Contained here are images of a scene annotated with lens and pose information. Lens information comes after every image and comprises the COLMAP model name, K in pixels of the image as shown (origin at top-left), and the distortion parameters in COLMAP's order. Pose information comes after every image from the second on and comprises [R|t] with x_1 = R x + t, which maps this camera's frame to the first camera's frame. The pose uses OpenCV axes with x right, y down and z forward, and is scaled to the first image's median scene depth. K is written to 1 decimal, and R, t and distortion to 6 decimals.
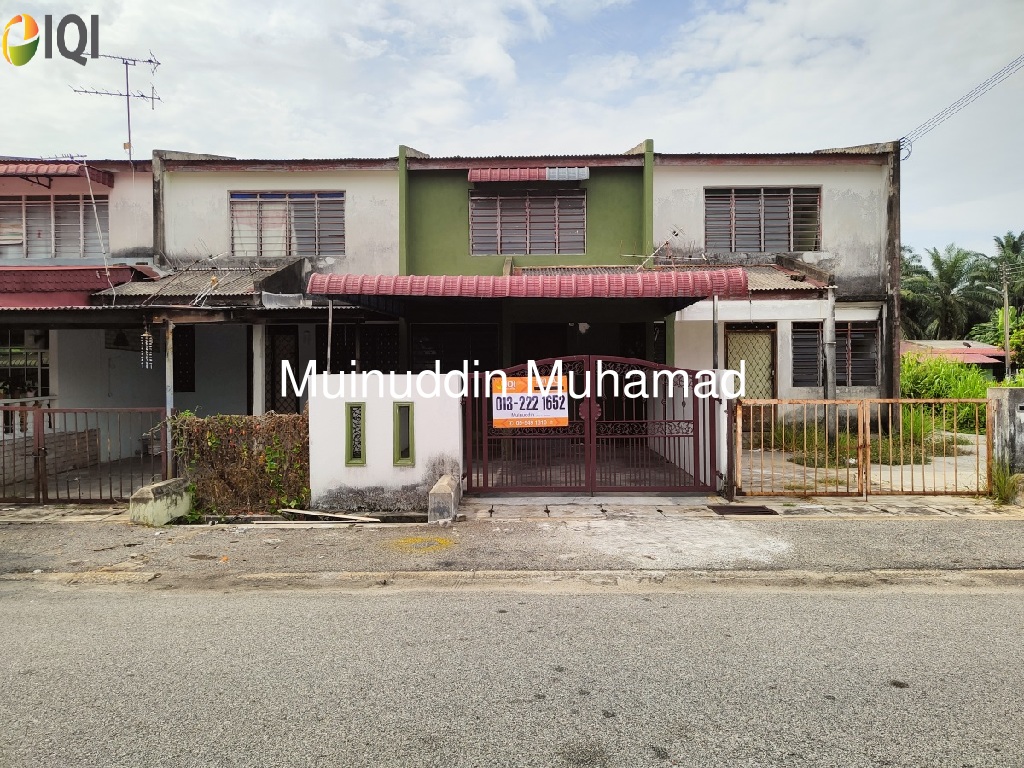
lens RADIAL K [[724.0, 0, 516.9], [0, 724.0, 381.9], [0, 0, 1]] dist [0.027394, 0.000643]
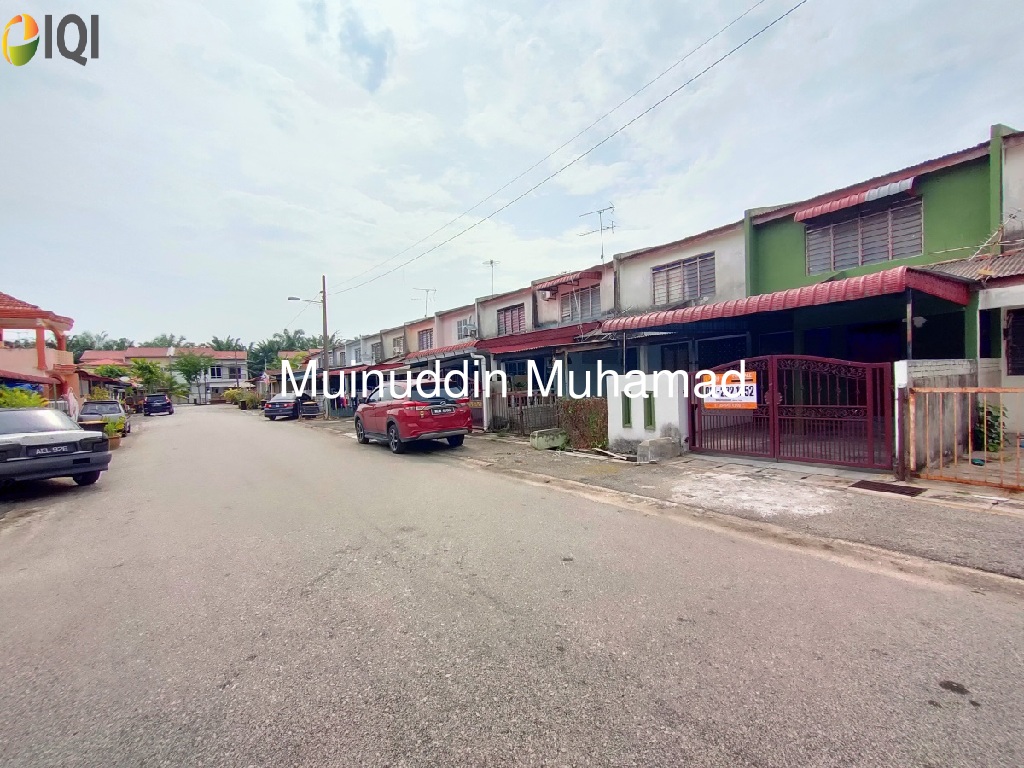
lens RADIAL K [[469.1, 0, 514.5], [0, 469.1, 397.2], [0, 0, 1]] dist [0.018407, -0.000459]
pose [[0.599935, 0.007243, -0.800016, 0.341322], [0.034301, 0.998807, 0.034766, -0.005033], [0.799313, -0.048298, 0.598971, 0.061160]]
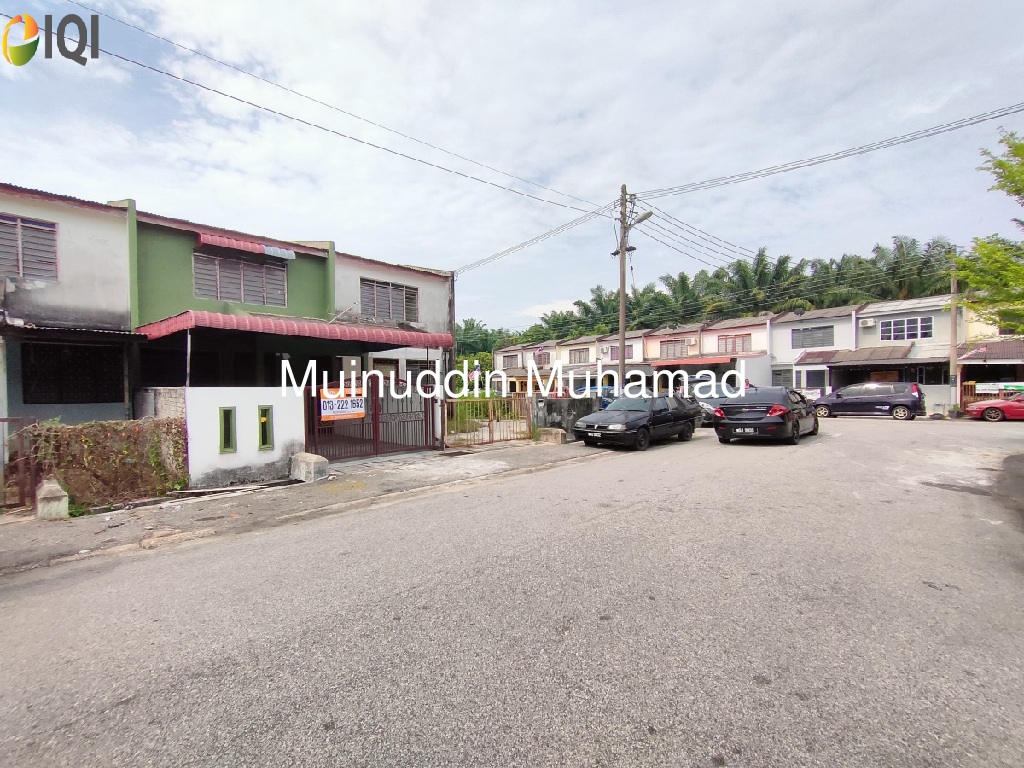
lens RADIAL K [[469.1, 0, 514.5], [0, 469.1, 397.2], [0, 0, 1]] dist [0.018407, -0.000459]
pose [[0.691373, -0.014538, 0.722351, -0.316958], [0.012592, 0.999888, 0.008072, 0.006341], [-0.722388, 0.003515, 0.691479, -0.008097]]
